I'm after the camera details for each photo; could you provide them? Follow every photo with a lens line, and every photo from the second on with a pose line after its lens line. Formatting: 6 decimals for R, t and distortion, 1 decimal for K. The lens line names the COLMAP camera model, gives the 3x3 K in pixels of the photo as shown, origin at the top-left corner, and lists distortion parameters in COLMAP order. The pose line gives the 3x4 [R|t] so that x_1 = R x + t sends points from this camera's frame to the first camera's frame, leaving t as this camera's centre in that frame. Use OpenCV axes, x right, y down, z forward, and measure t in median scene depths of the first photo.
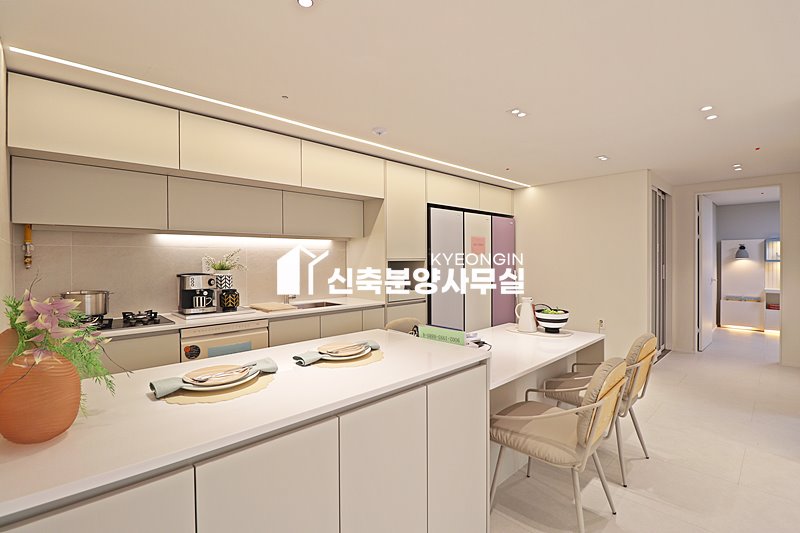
lens RADIAL K [[372.2, 0, 399.3], [0, 372.2, 265.8], [0, 0, 1]] dist [-0.009326, -0.004690]
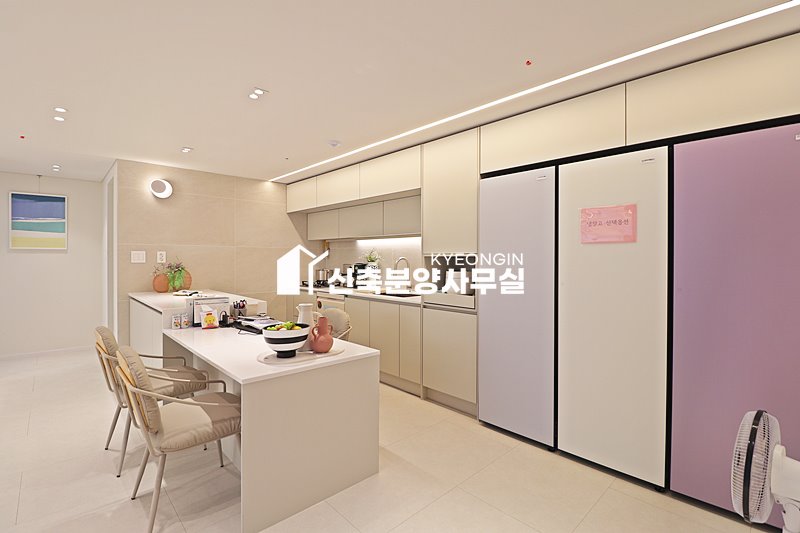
lens RADIAL K [[372.2, 0, 396.4], [0, 372.2, 259.8], [0, 0, 1]] dist [-0.009326, -0.004690]
pose [[-0.013040, 0.006304, -0.999895, 0.876277], [-0.023370, 0.999705, 0.006607, -0.009191], [0.999642, 0.023454, -0.012889, 0.956592]]
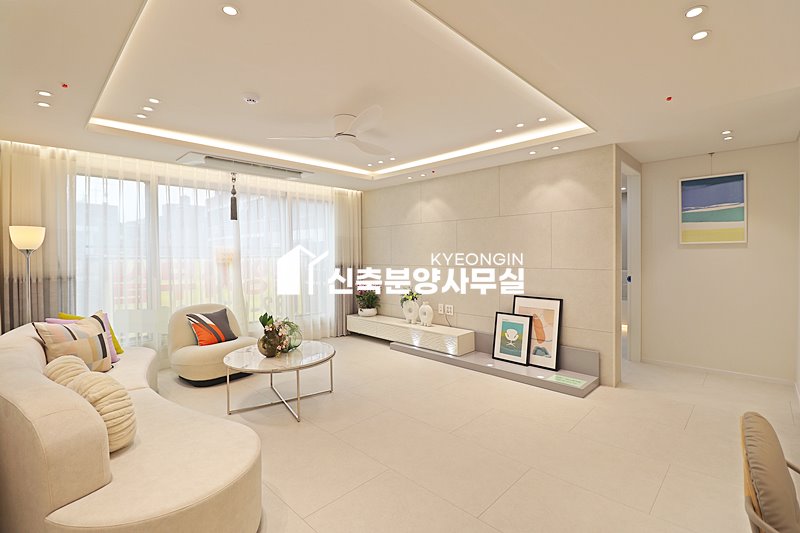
lens RADIAL K [[372.2, 0, 400.1], [0, 372.2, 257.0], [0, 0, 1]] dist [-0.009326, -0.004690]
pose [[-0.999312, 0.013298, -0.034632, 0.522779], [0.012305, 0.999512, 0.028713, -0.011016], [0.034997, 0.028267, -0.998988, 0.704711]]
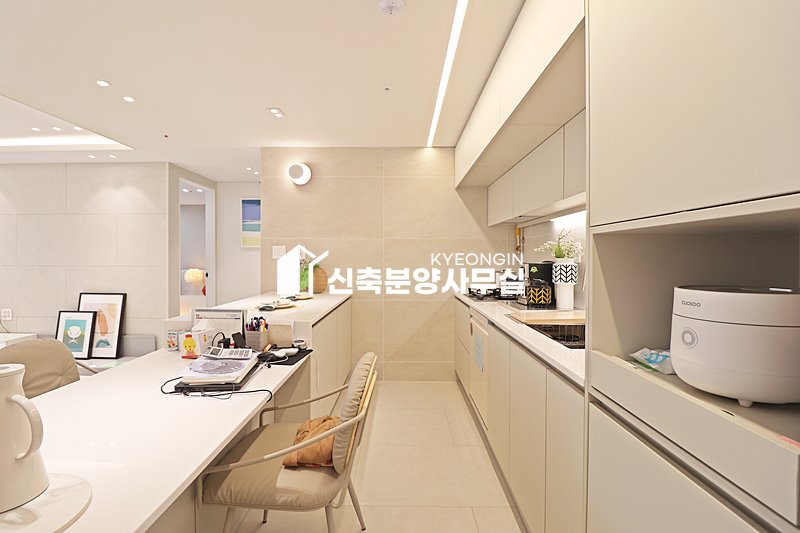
lens RADIAL K [[372.2, 0, 396.7], [0, 372.2, 261.5], [0, 0, 1]] dist [-0.009326, -0.004690]
pose [[-0.699306, 0.006867, -0.714789, 0.252897], [-0.015160, 0.999586, 0.024435, 0.003210], [0.714662, 0.027923, -0.698913, 1.105412]]
